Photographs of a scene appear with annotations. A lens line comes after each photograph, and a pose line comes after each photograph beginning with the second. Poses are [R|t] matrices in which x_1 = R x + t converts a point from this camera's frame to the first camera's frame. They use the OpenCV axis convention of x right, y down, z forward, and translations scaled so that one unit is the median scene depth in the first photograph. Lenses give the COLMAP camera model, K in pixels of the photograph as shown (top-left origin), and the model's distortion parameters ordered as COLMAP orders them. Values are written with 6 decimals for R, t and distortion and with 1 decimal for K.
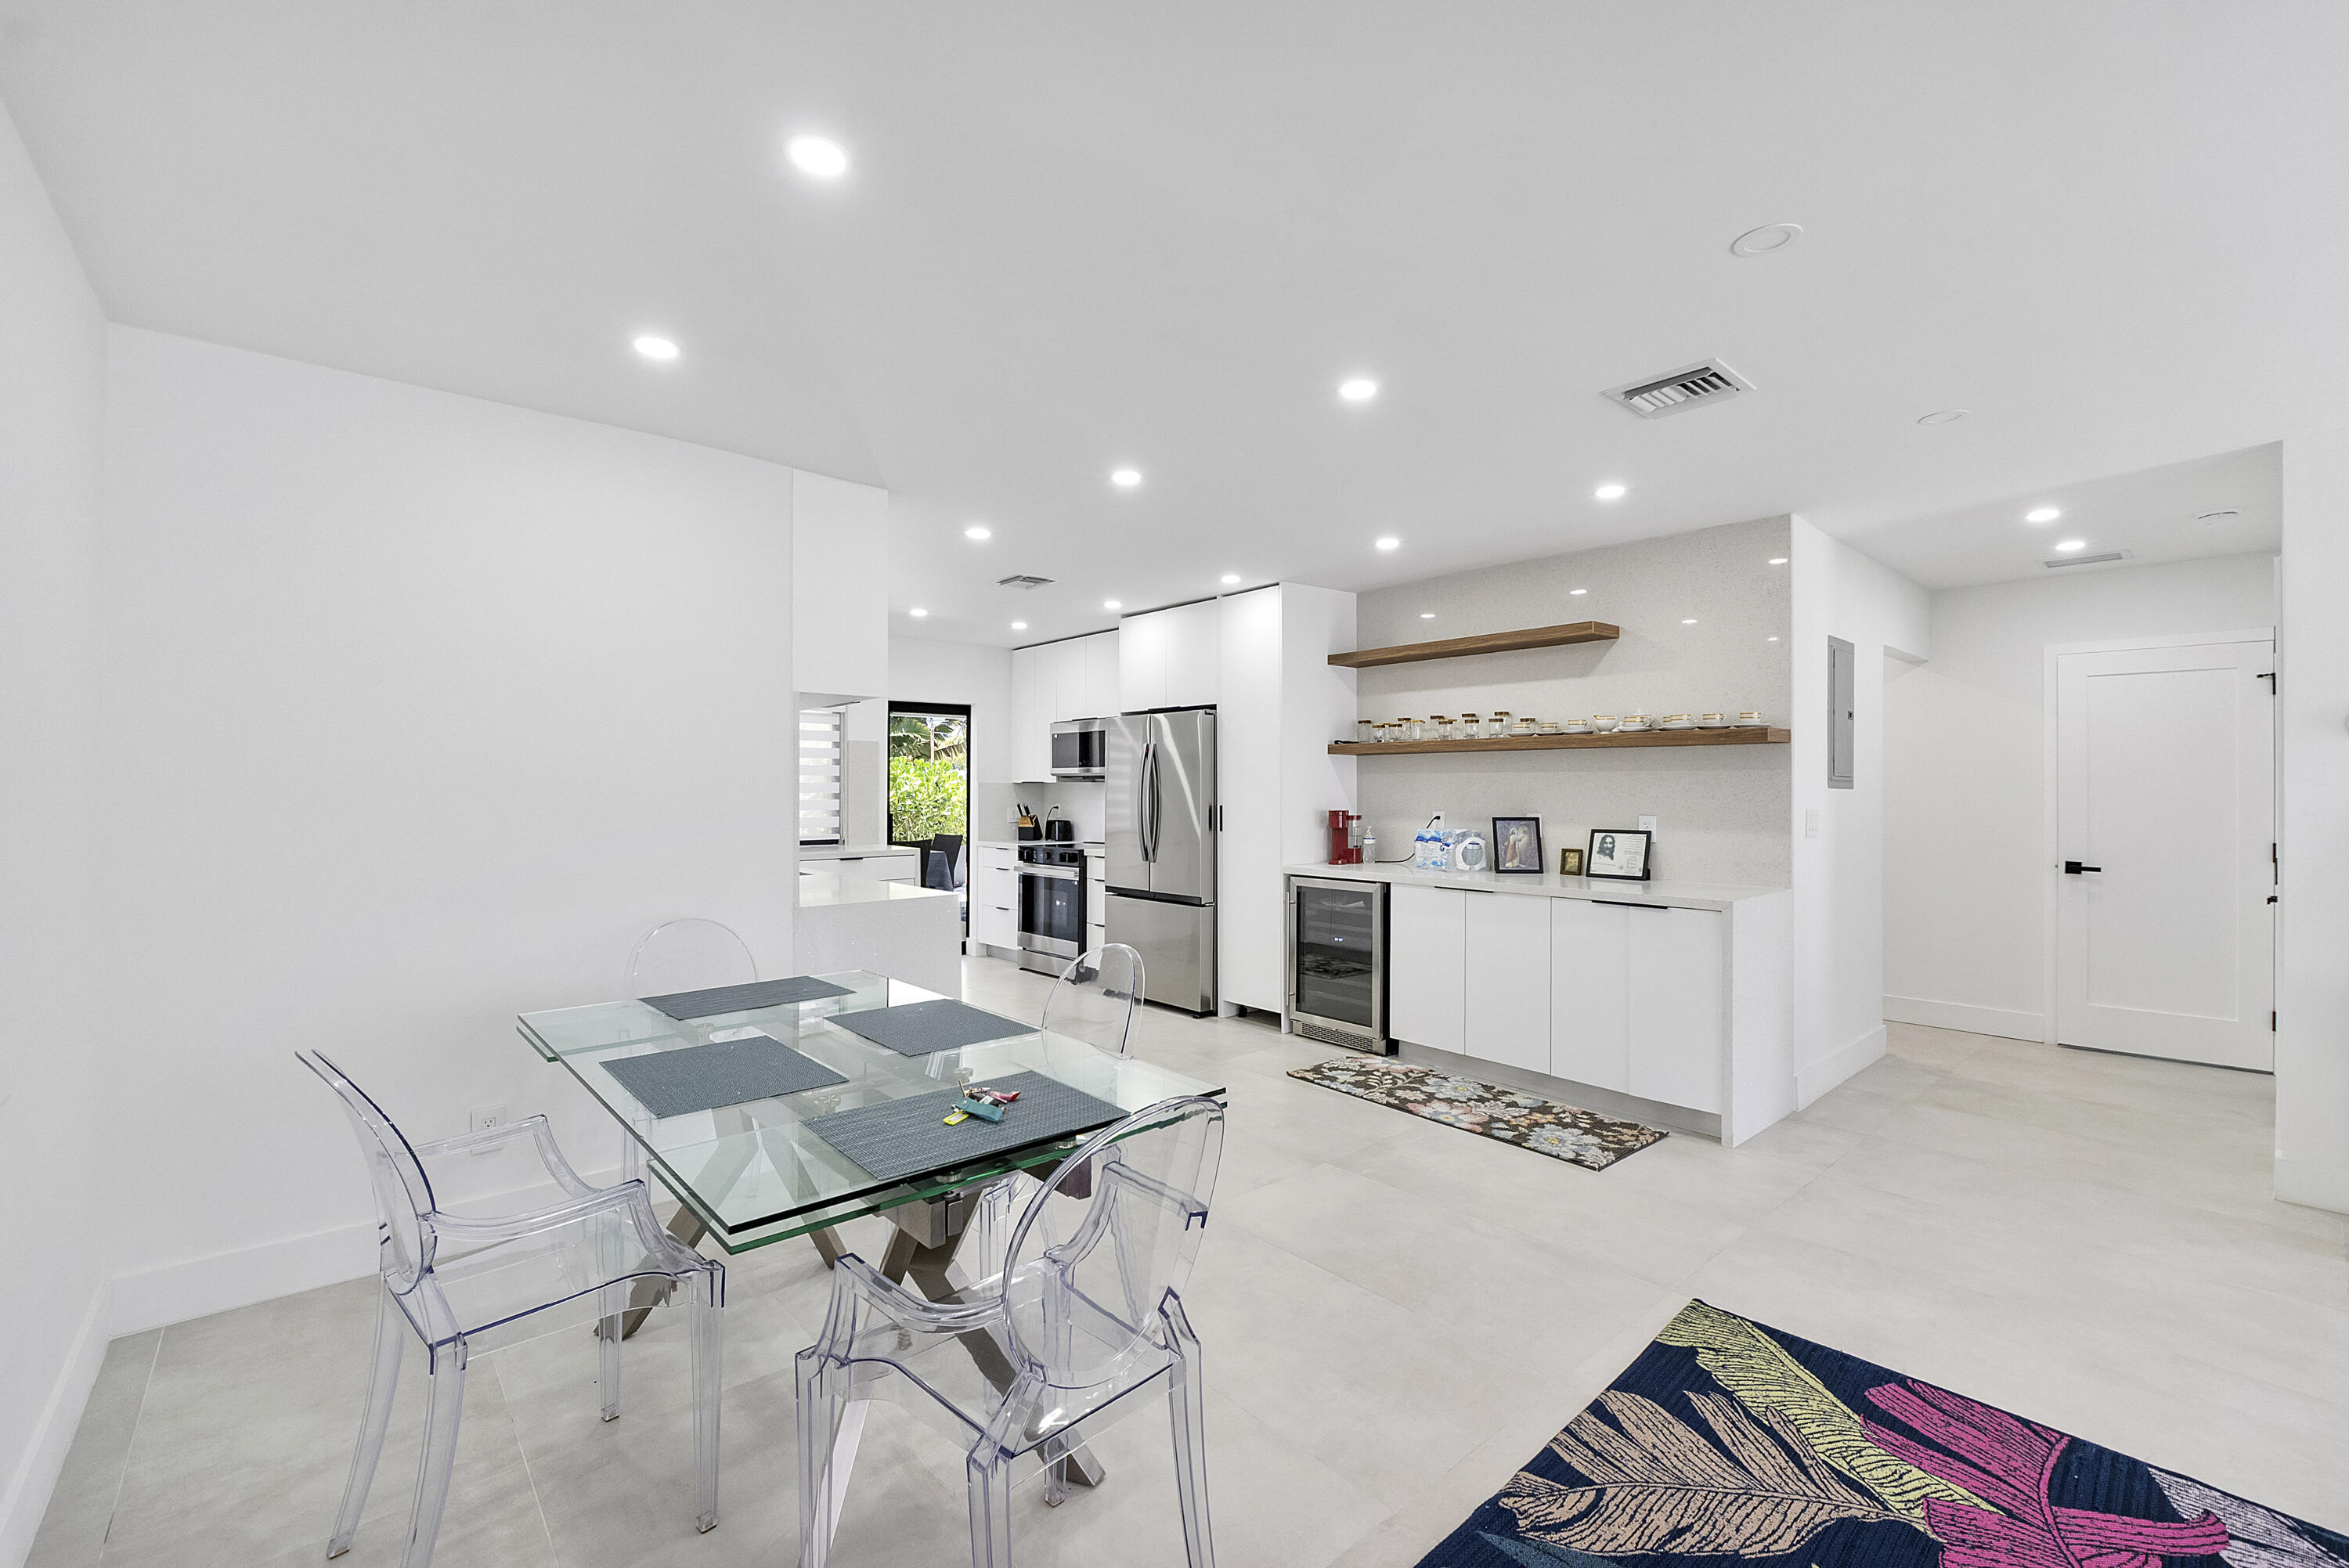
lens RADIAL K [[994.0, 0, 1169.5], [0, 994.0, 777.2], [0, 0, 1]] dist [-0.005995, 0.000339]
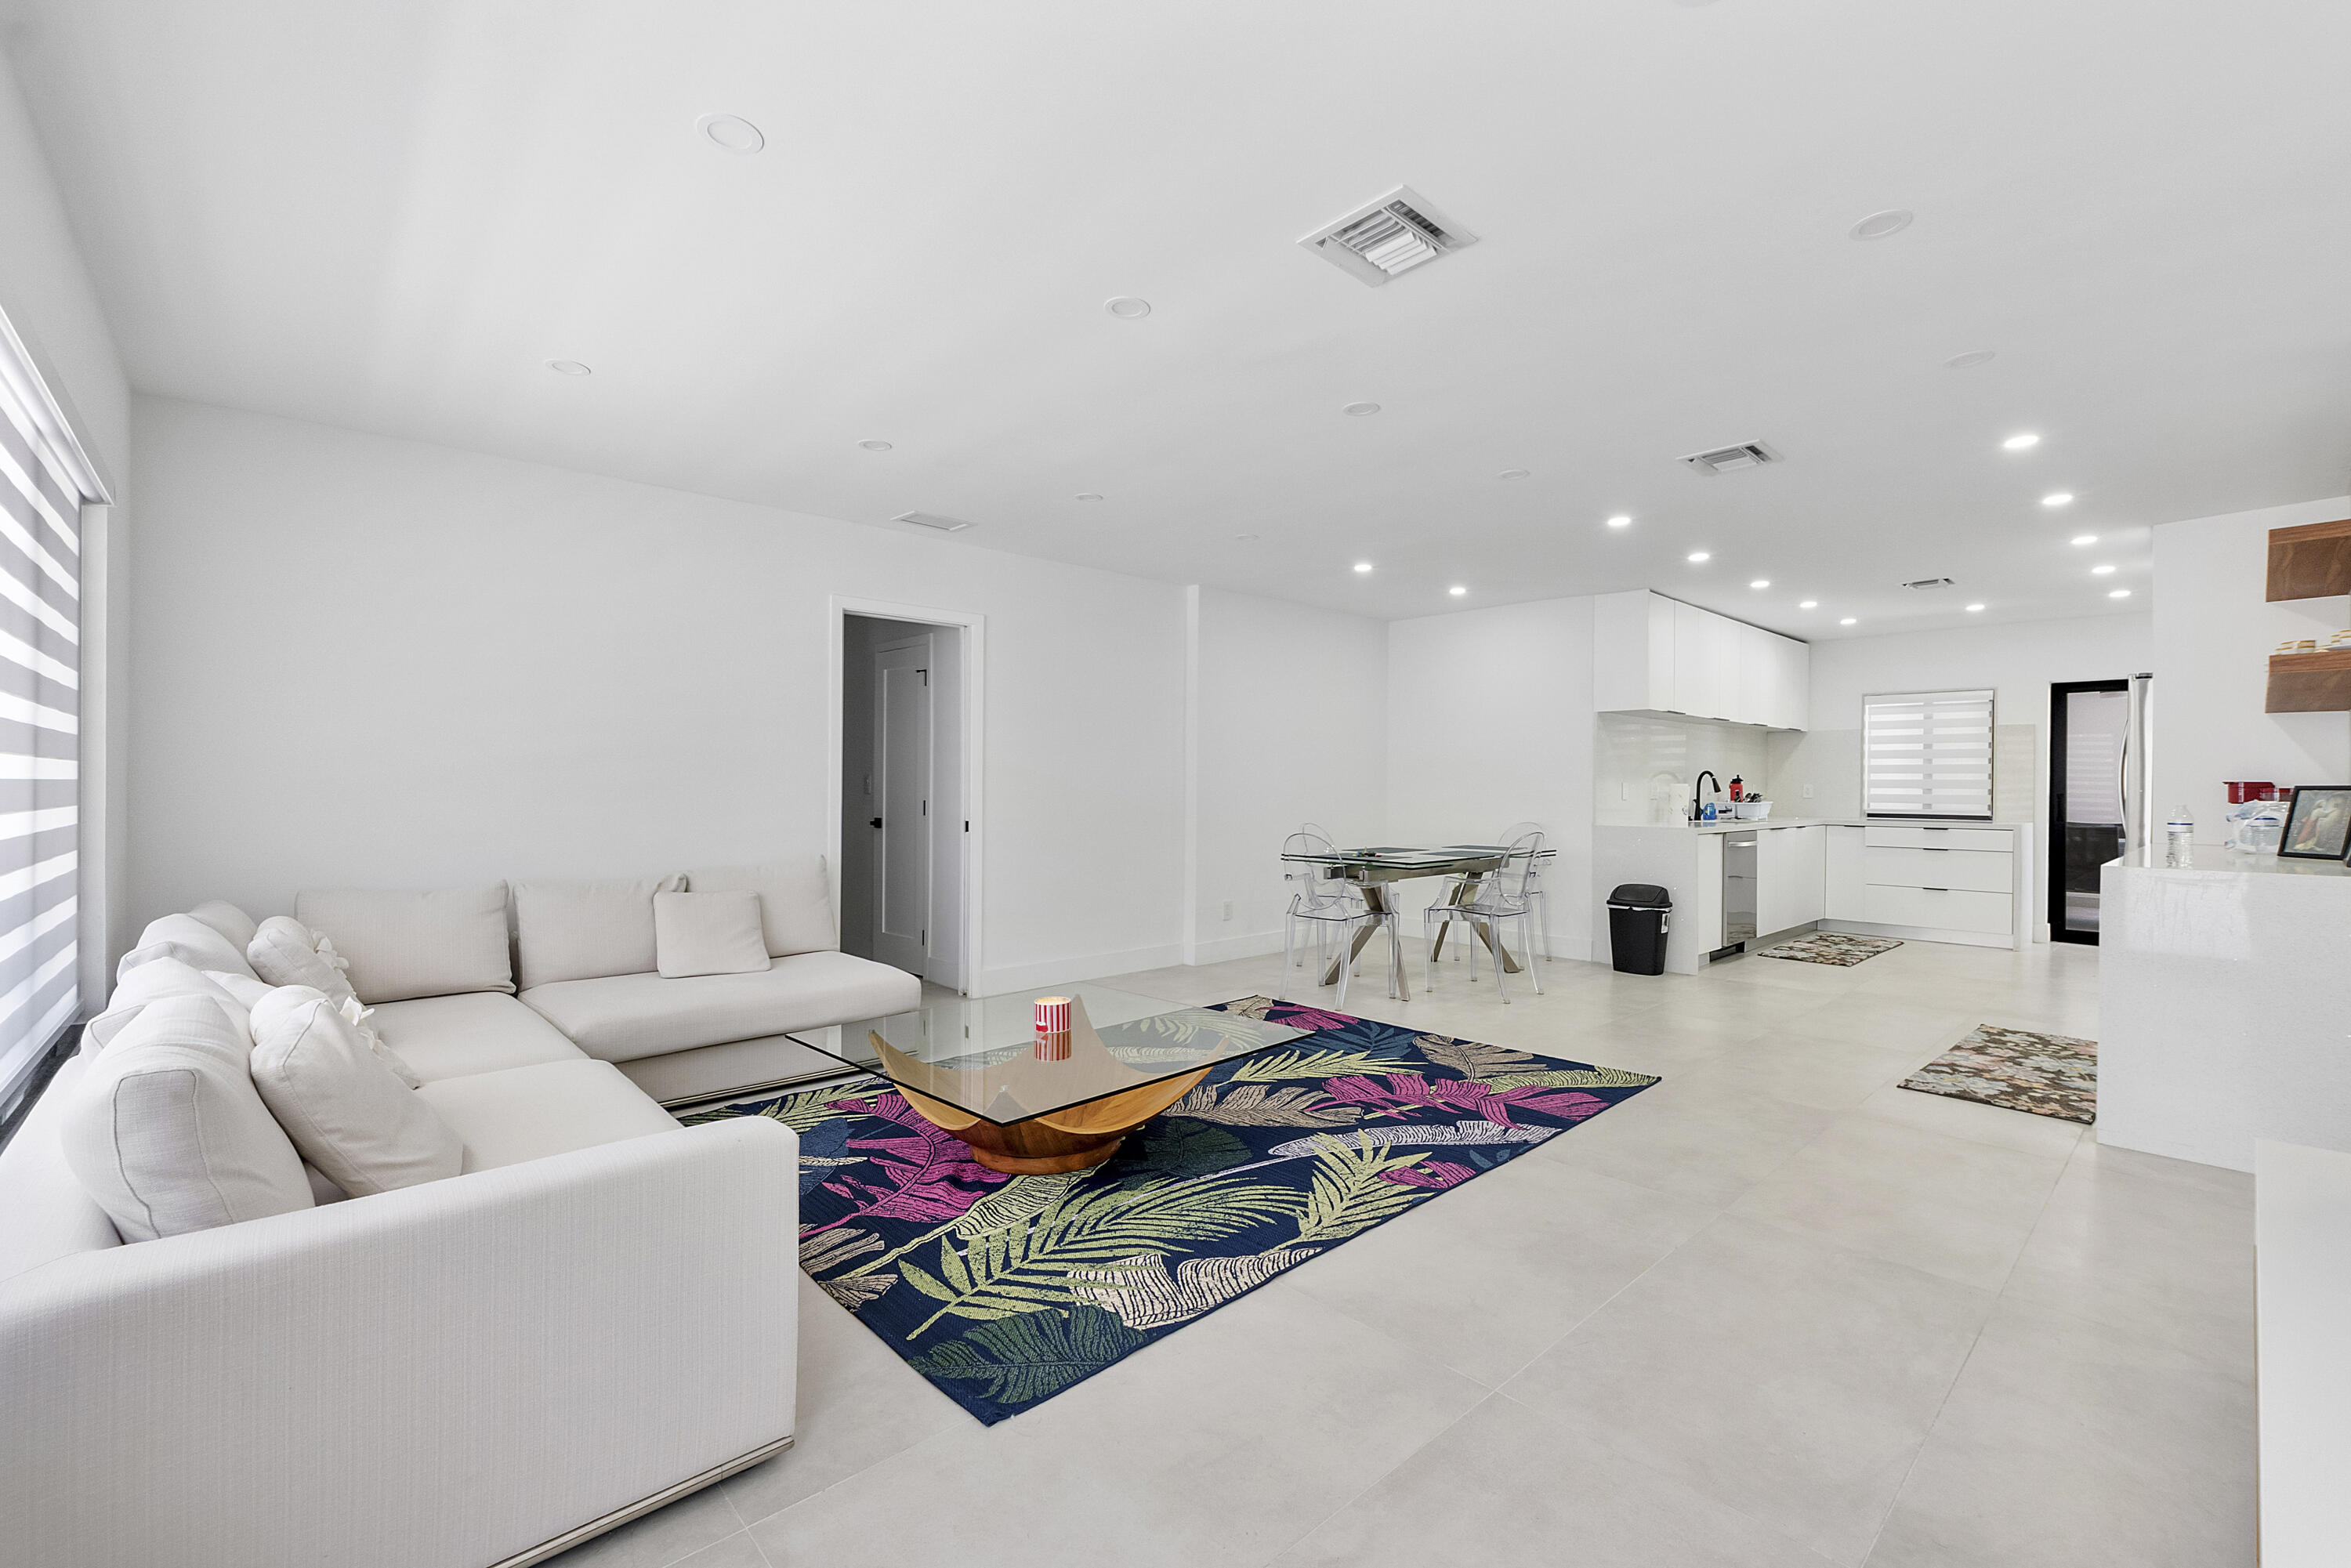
lens RADIAL K [[995.0, 0, 1169.8], [0, 995.0, 783.5], [0, 0, 1]] dist [-0.005995, 0.000339]
pose [[0.008416, -0.002684, -0.999961, 1.099413], [0.004200, 0.999988, -0.002649, 0.037709], [0.999956, -0.004178, 0.008427, 0.120502]]
